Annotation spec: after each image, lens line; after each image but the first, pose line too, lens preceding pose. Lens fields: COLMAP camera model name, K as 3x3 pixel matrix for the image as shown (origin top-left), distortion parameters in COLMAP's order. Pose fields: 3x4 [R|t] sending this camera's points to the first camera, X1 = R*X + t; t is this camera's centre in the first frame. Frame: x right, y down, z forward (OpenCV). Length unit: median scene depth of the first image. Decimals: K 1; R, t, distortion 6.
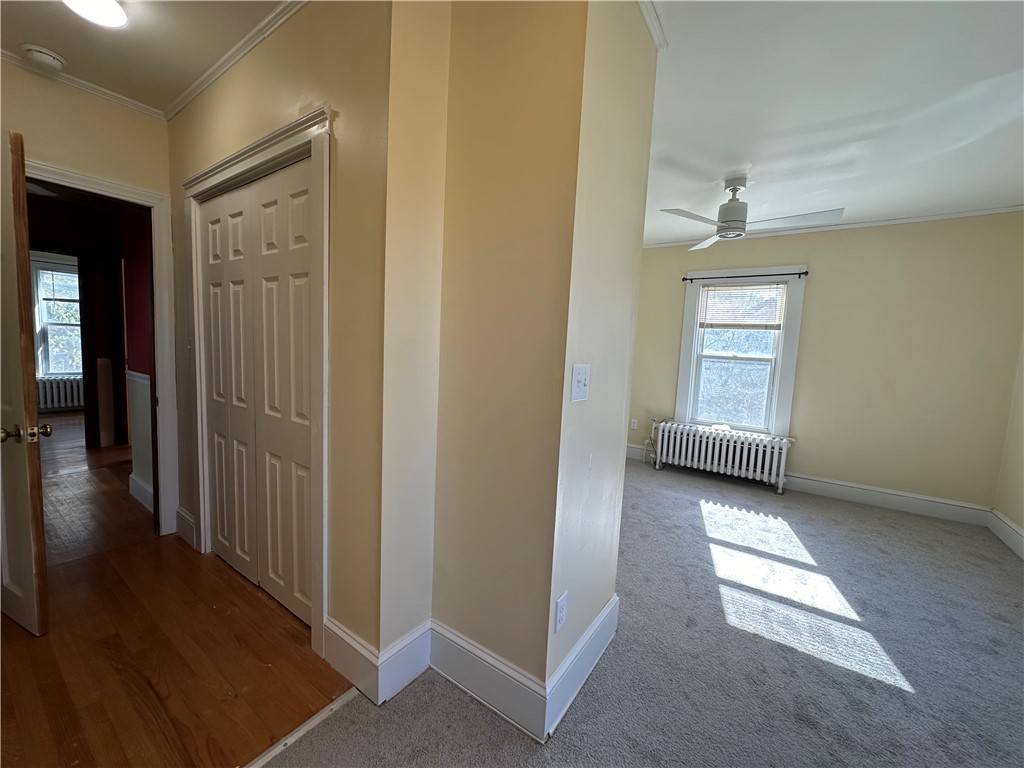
lens RADIAL K [[409.1, 0, 512.0], [0, 409.1, 384.0], [0, 0, 1]] dist [-0.002604, -0.000171]
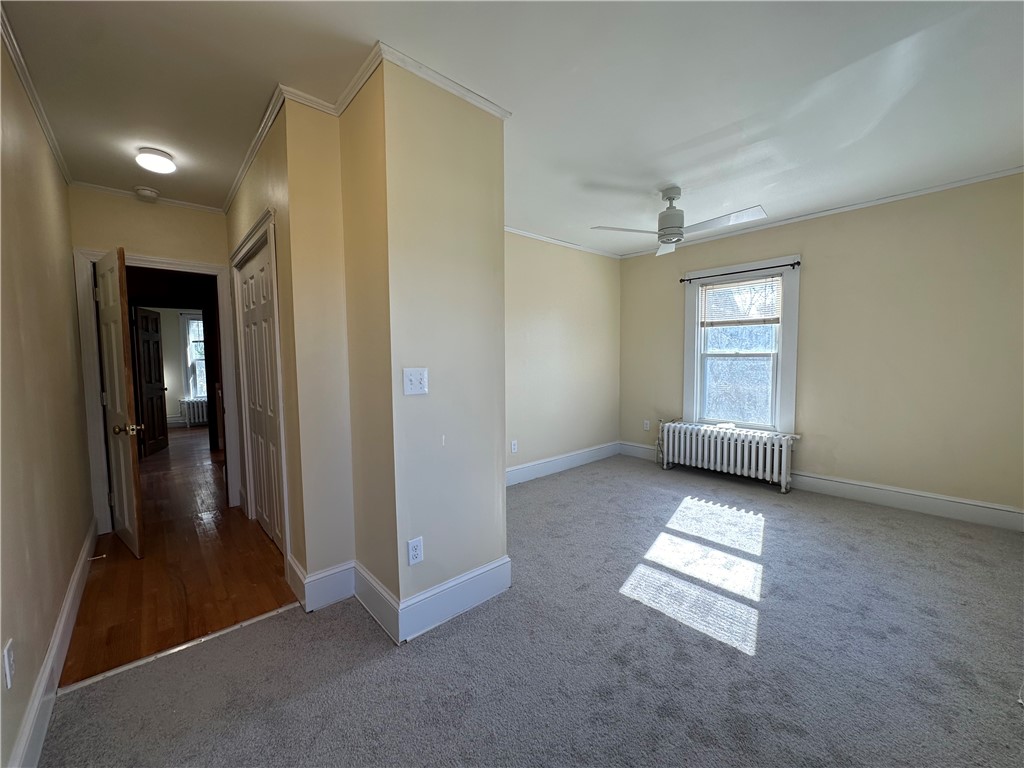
lens RADIAL K [[409.1, 0, 512.0], [0, 409.1, 384.0], [0, 0, 1]] dist [-0.002604, -0.000171]
pose [[0.971761, -0.042792, -0.232055, 0.302904], [0.036134, 0.998806, -0.032870, 0.023547], [0.233184, 0.023557, 0.972147, -0.101145]]
